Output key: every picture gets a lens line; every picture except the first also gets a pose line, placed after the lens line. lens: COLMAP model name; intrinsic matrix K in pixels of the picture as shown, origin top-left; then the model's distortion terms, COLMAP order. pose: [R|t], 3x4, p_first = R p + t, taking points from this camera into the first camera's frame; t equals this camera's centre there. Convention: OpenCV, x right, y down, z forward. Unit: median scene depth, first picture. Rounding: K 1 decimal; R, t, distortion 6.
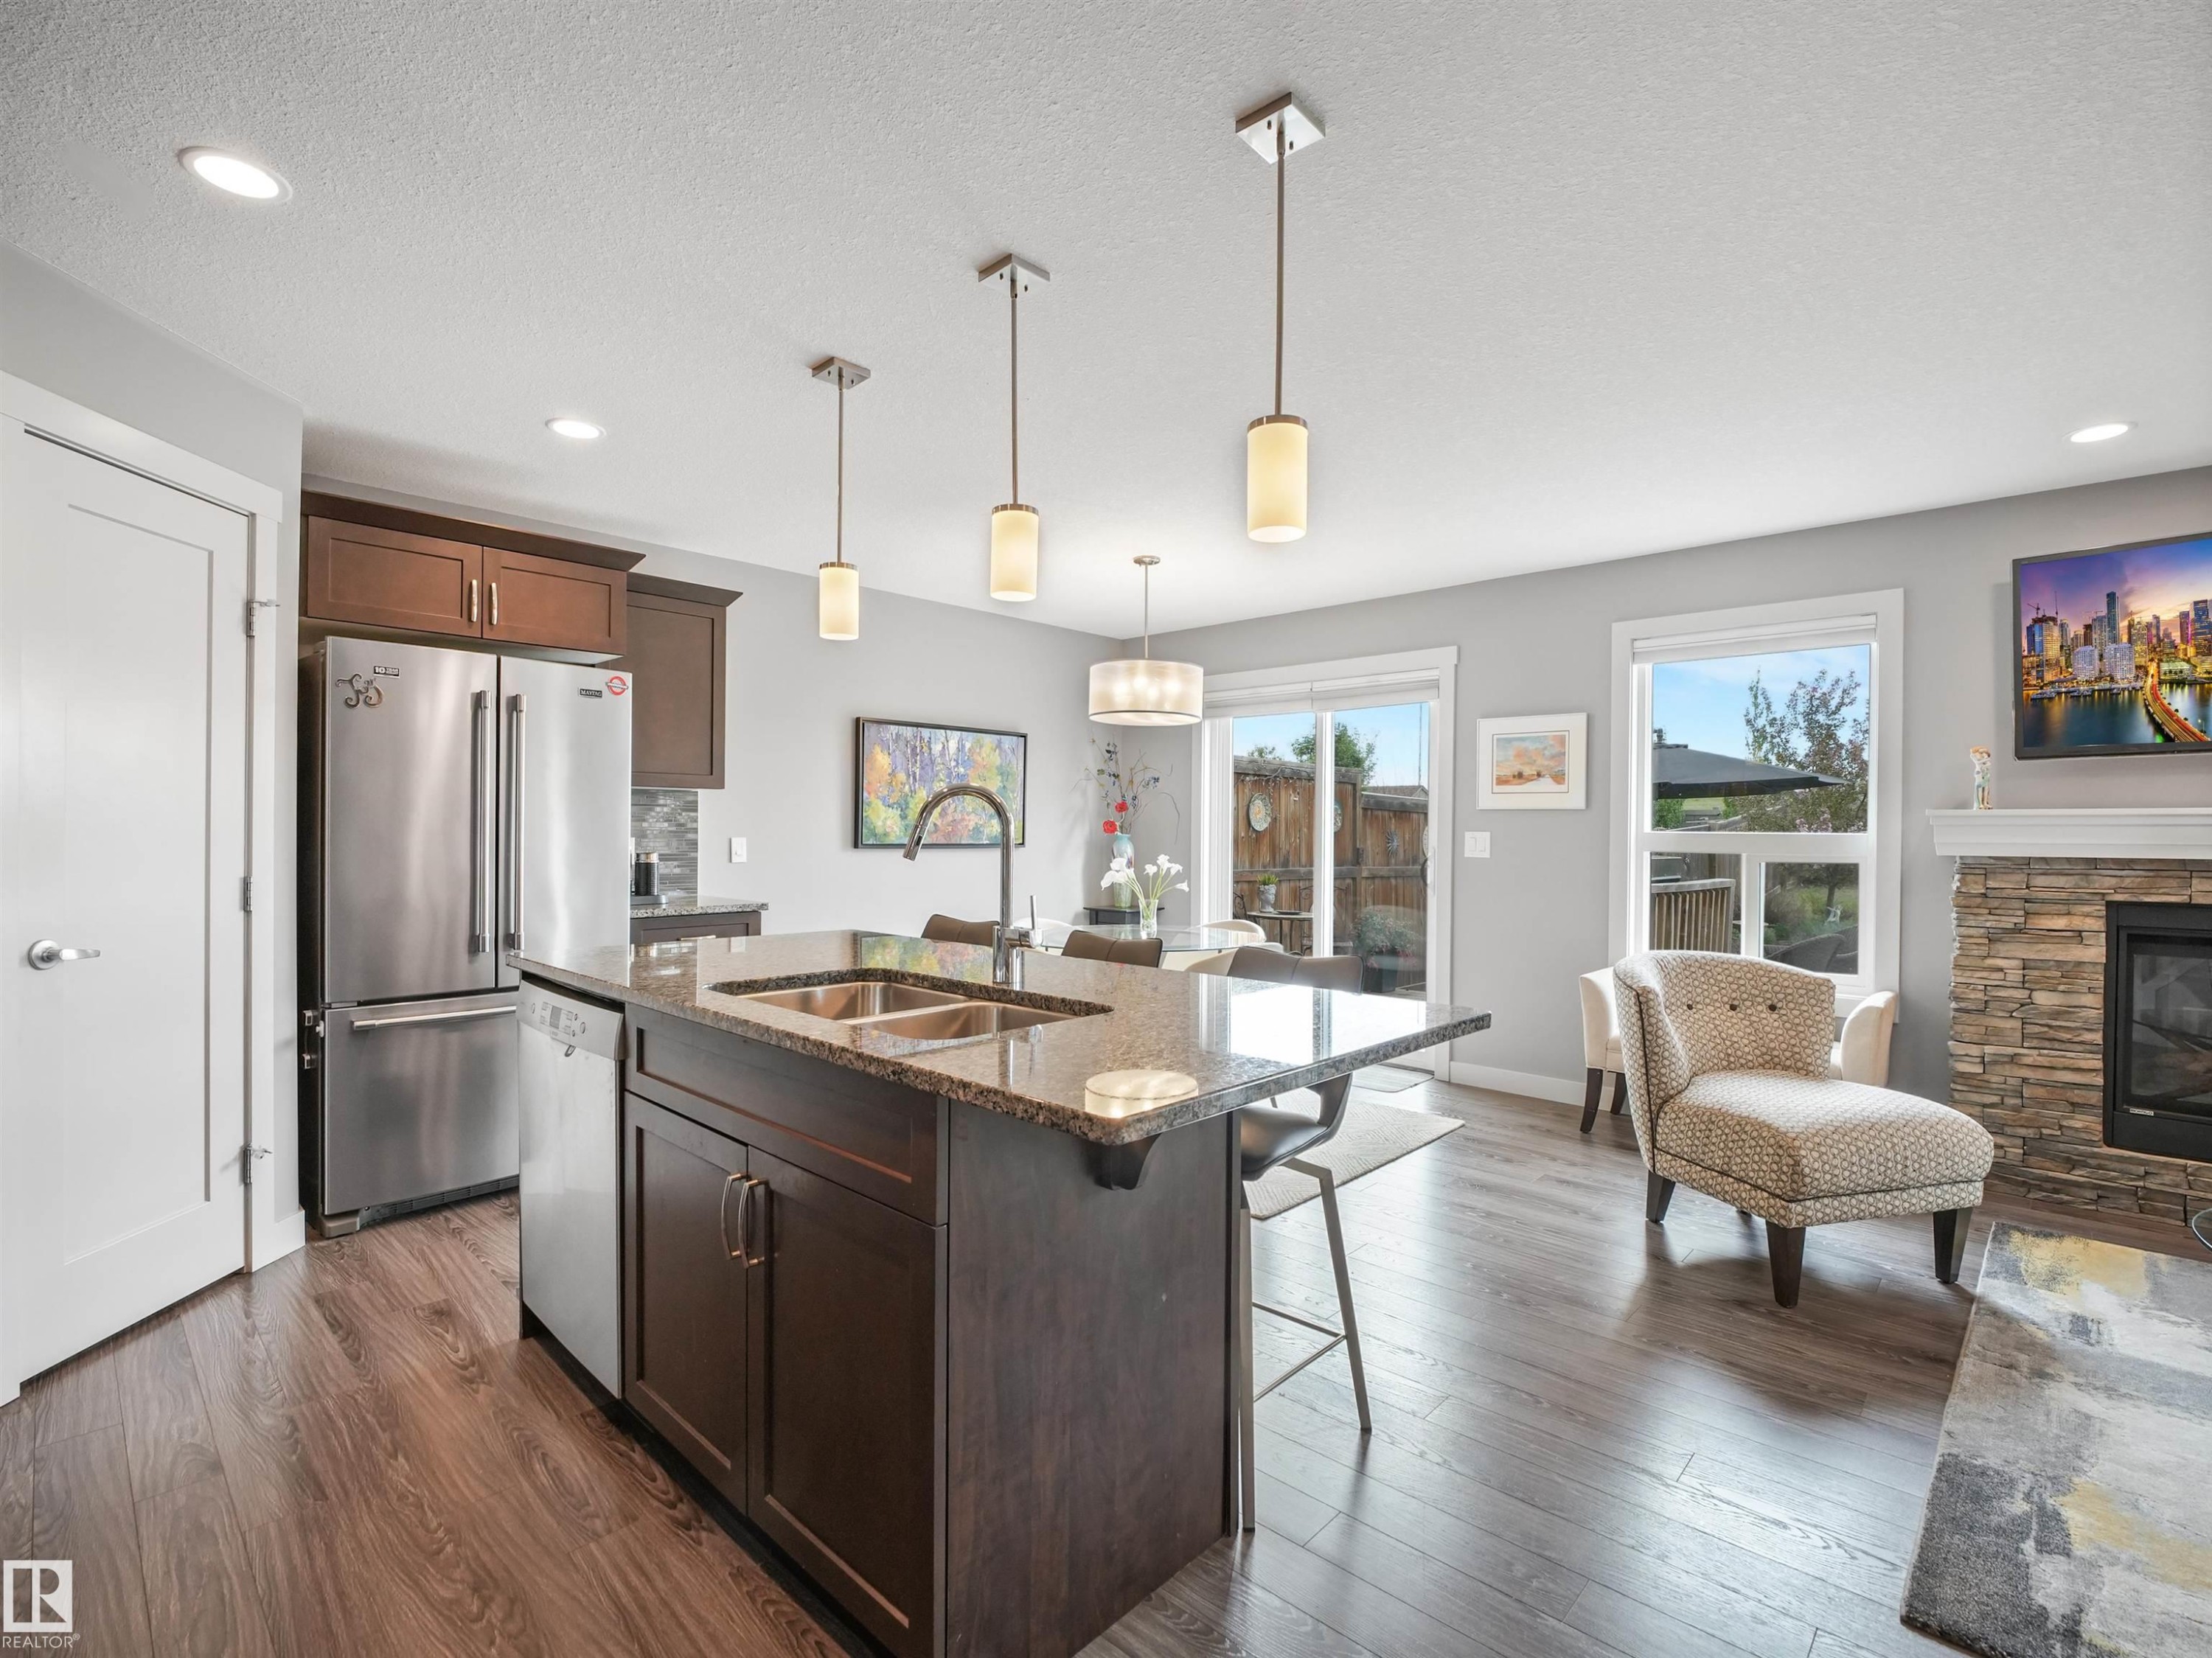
lens RADIAL K [[1024.3, 0, 1099.0], [0, 1024.3, 835.0], [0, 0, 1]] dist [-0.019319, 0.001068]
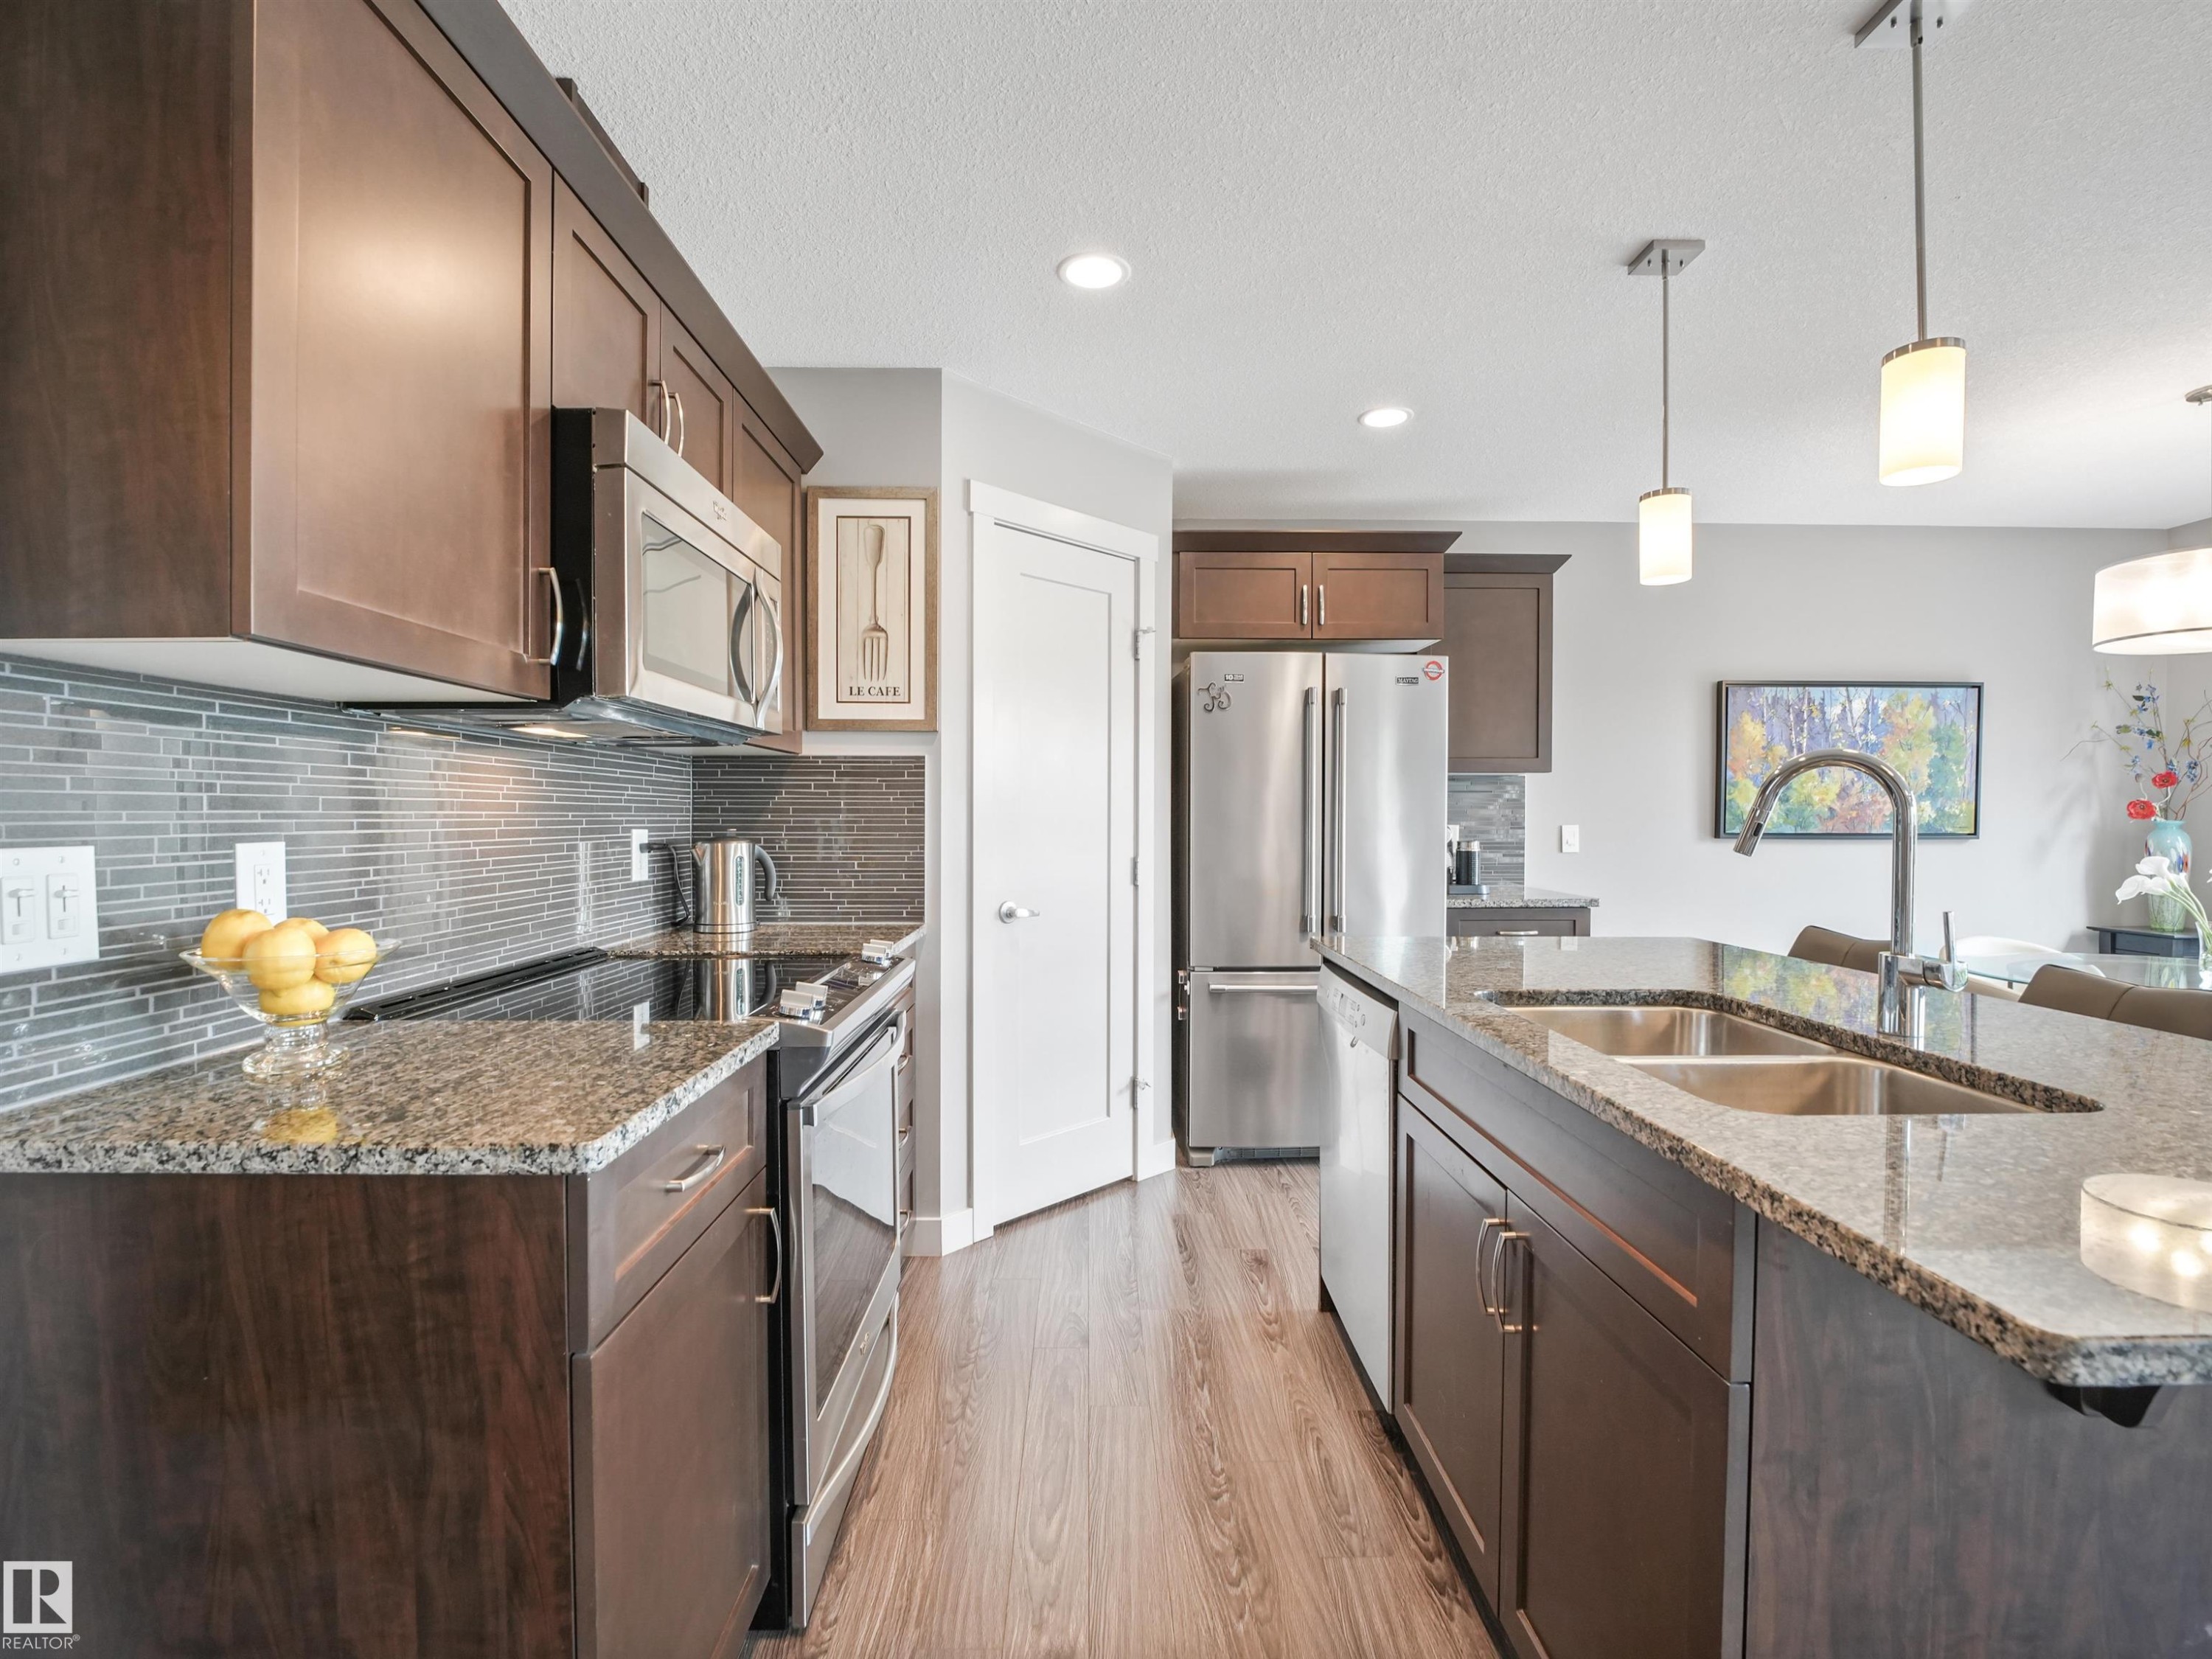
lens RADIAL K [[1024.4, 0, 1113.5], [0, 1024.4, 831.9], [0, 0, 1]] dist [-0.019319, 0.001068]
pose [[0.700562, 0.005374, -0.713571, 0.015641], [0.001190, 0.999961, 0.008699, 0.000076], [0.713591, -0.006943, 0.700529, 0.092017]]
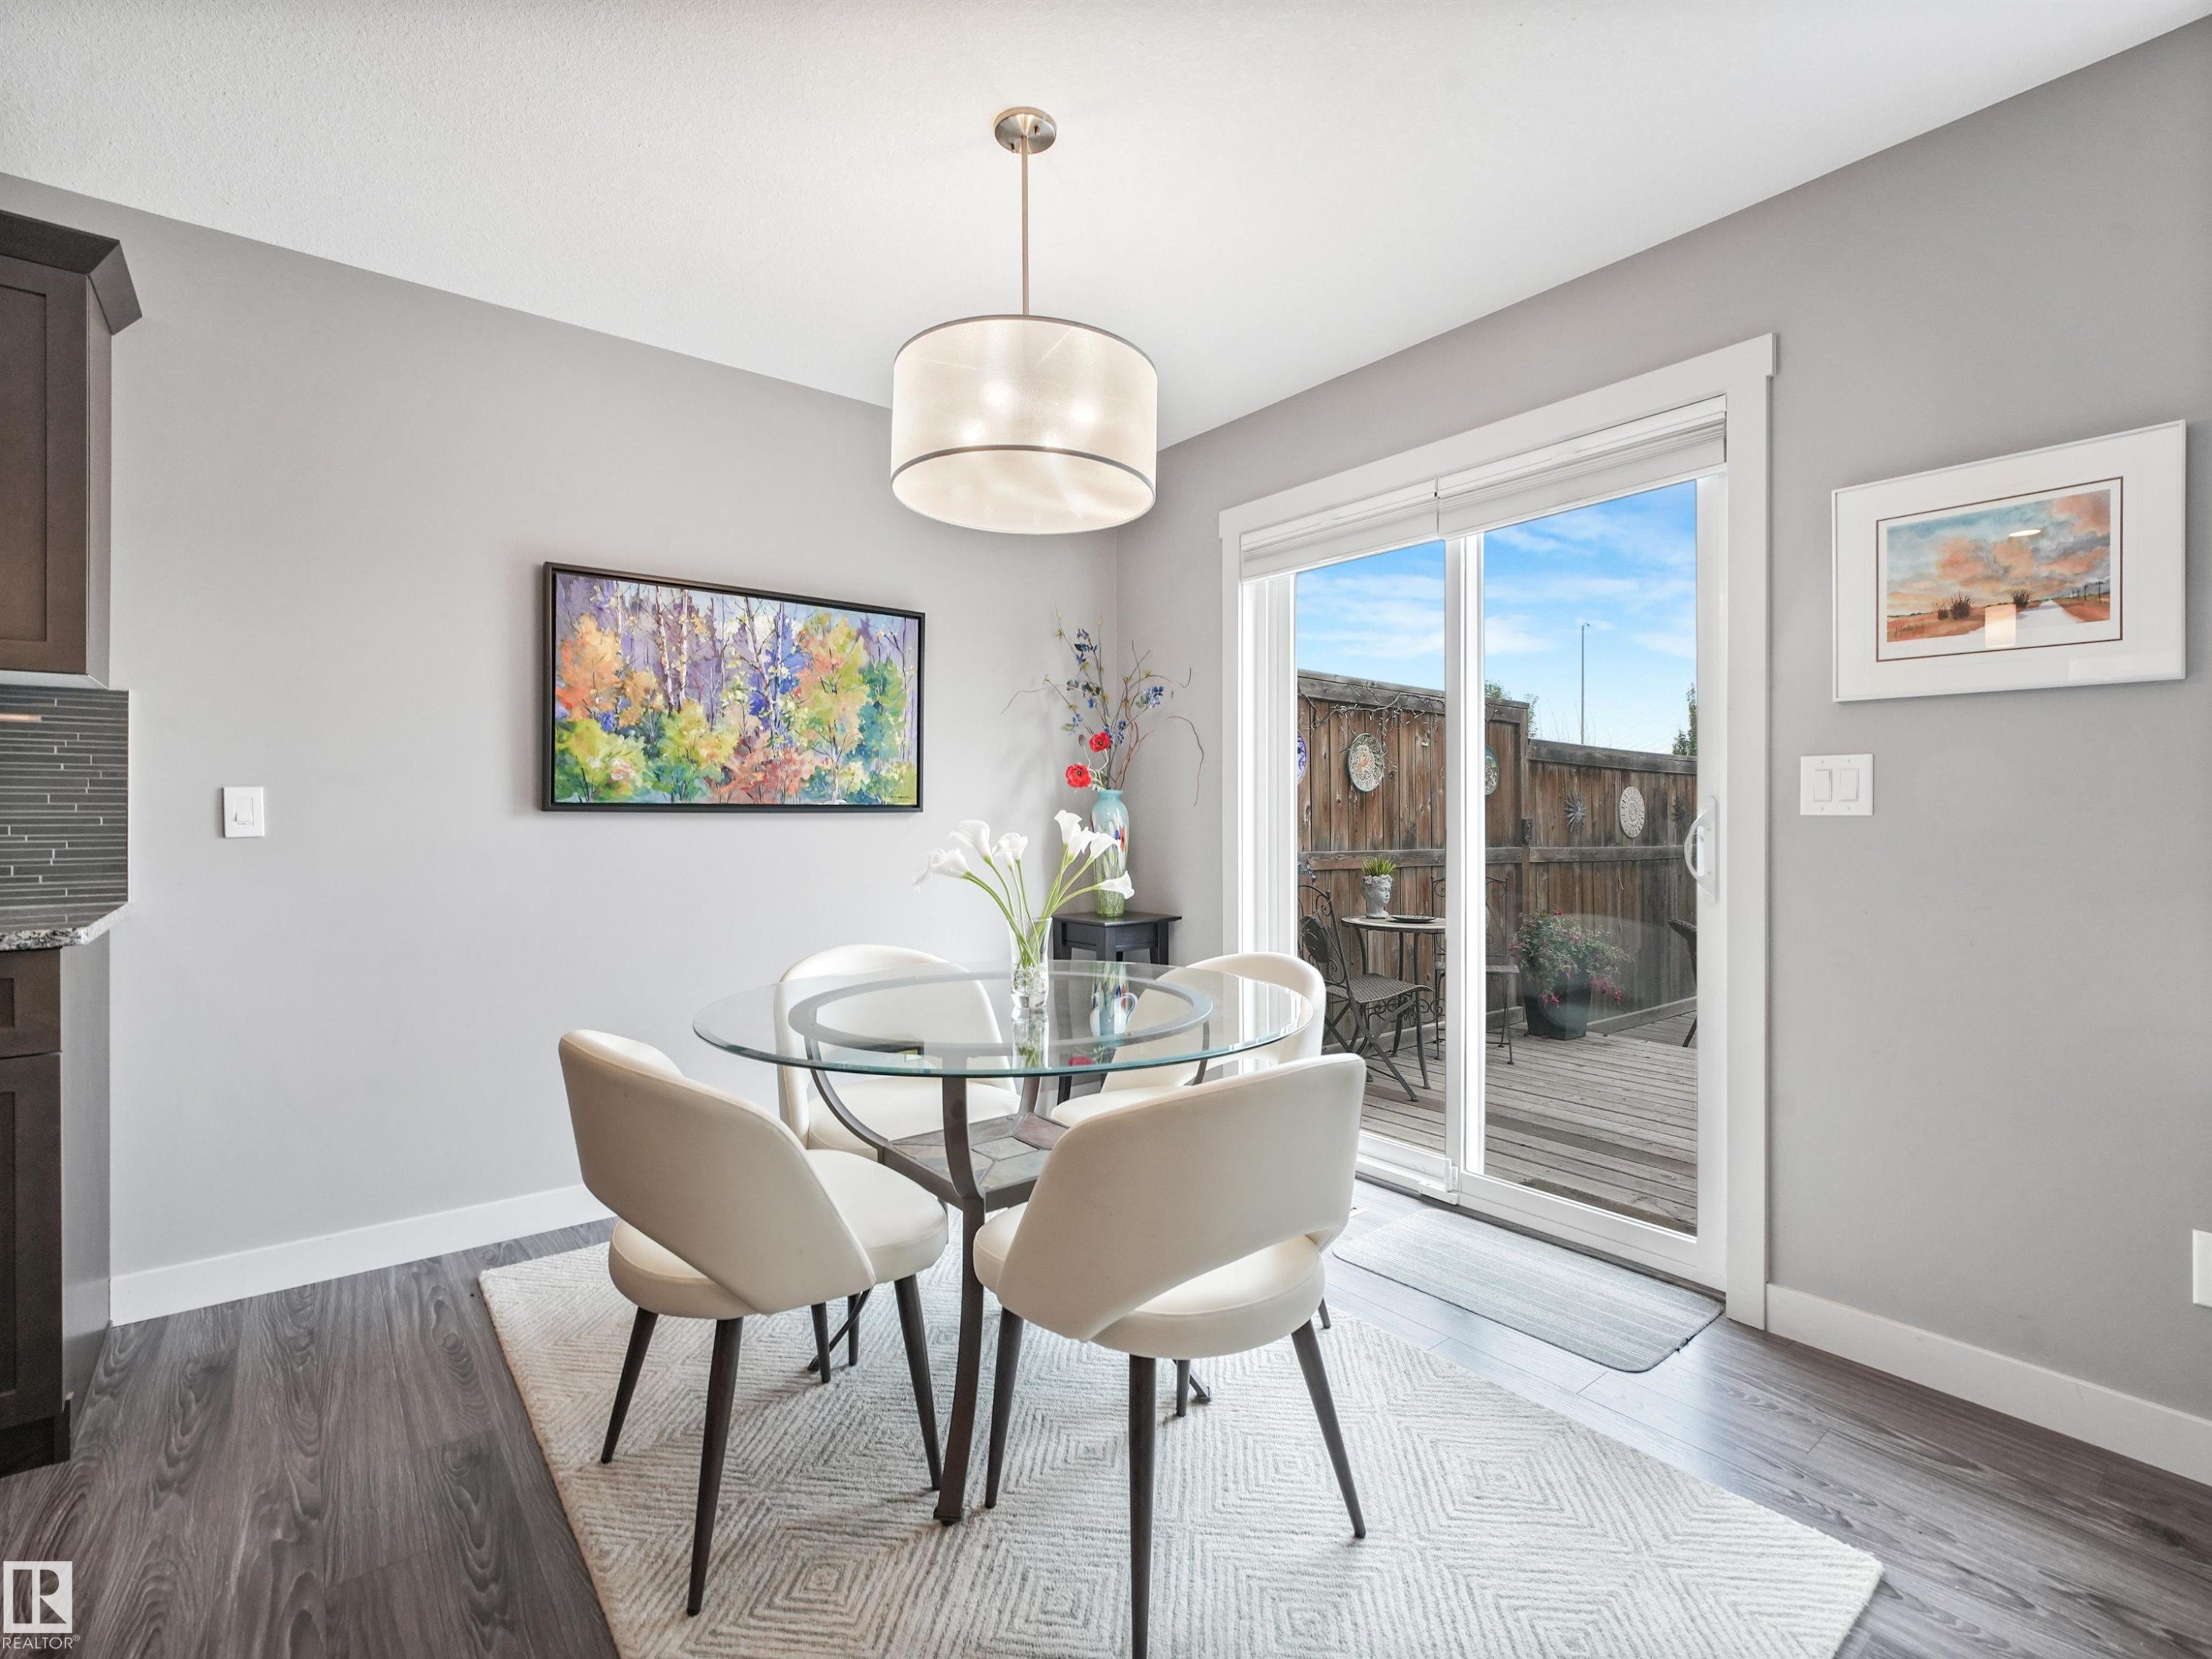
lens RADIAL K [[1024.4, 0, 1094.6], [0, 1024.4, 818.9], [0, 0, 1]] dist [-0.019319, 0.001068]
pose [[0.990271, -0.008670, -0.138880, 0.168771], [0.008264, 0.999960, -0.003503, 0.030611], [0.138905, 0.002321, 0.990303, 0.739828]]
